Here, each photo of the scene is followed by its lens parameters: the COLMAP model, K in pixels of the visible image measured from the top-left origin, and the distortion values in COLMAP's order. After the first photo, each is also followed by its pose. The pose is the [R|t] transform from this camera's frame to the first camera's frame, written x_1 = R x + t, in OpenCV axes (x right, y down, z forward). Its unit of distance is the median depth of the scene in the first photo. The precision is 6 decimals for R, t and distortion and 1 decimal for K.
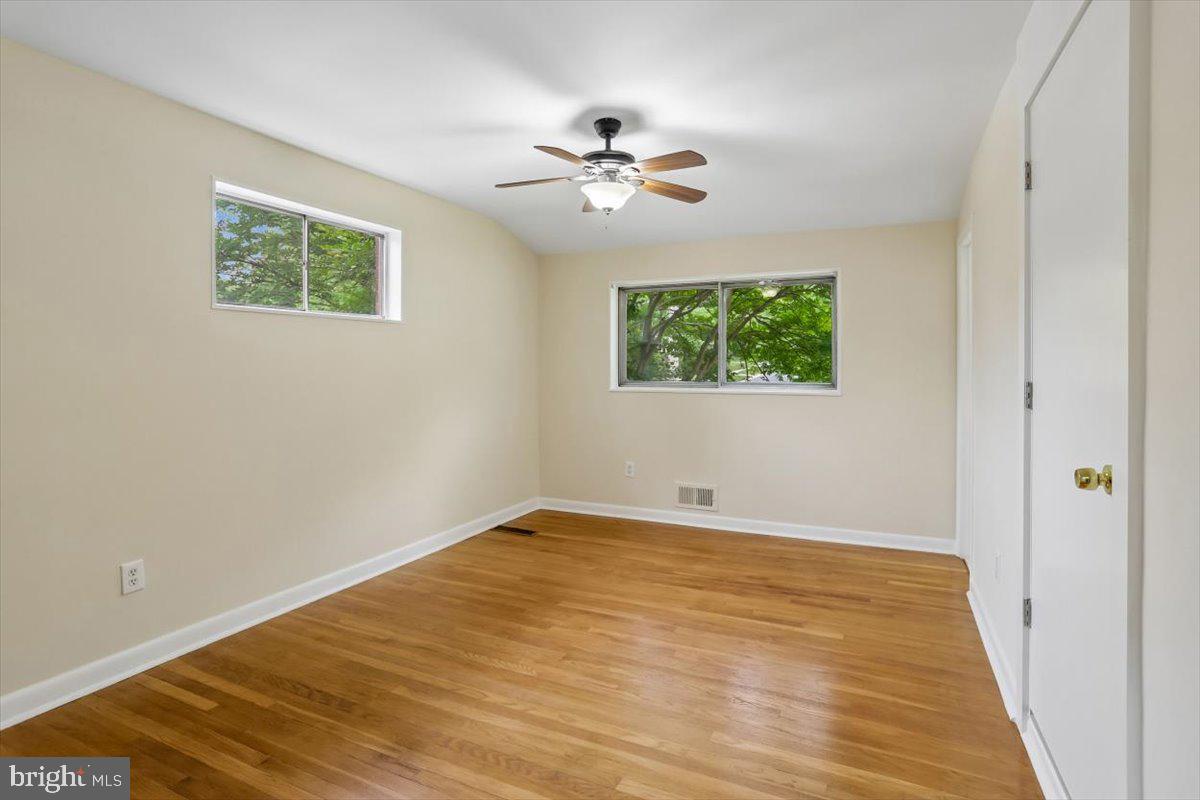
lens RADIAL K [[601.9, 0, 605.0], [0, 601.9, 364.7], [0, 0, 1]] dist [-0.062583, 0.035417]
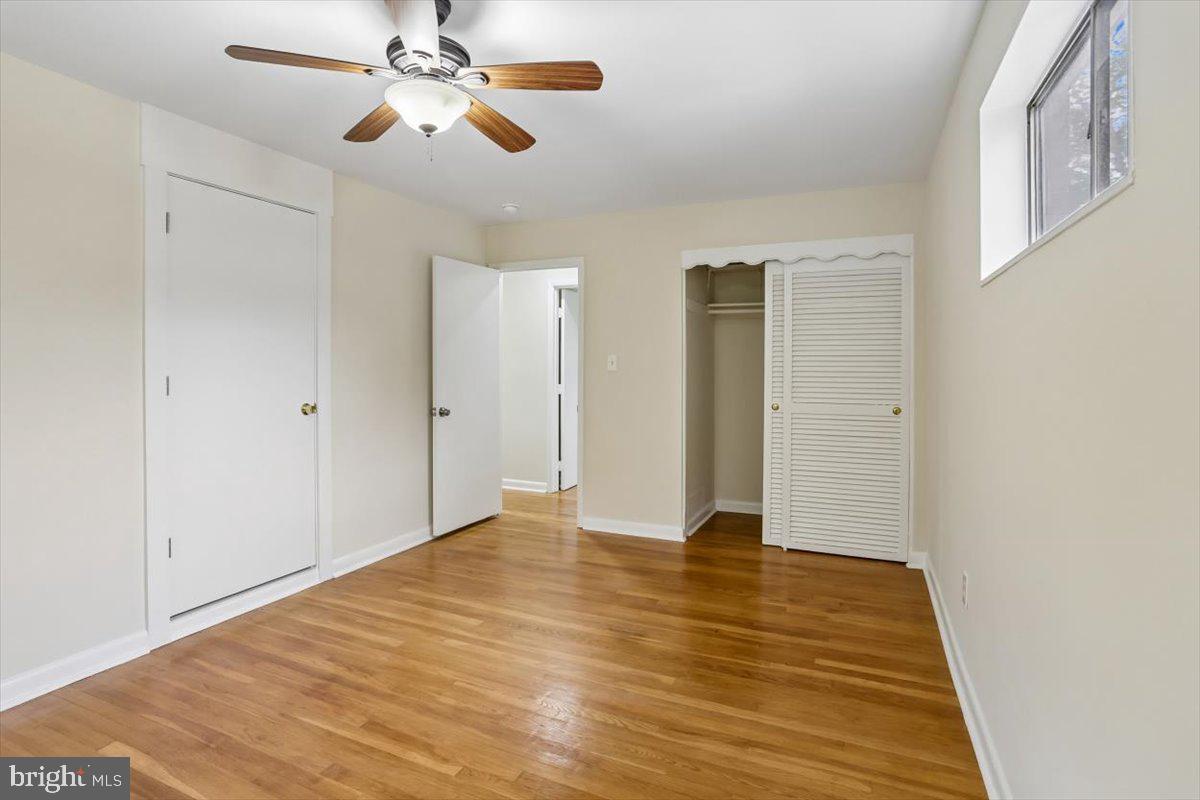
lens RADIAL K [[601.9, 0, 605.0], [0, 601.9, 364.7], [0, 0, 1]] dist [-0.062583, 0.035417]
pose [[-0.999666, -0.003431, -0.025627, -0.203594], [-0.003426, 0.999994, -0.000241, 0.000009], [0.025628, -0.000153, -0.999672, 1.980350]]
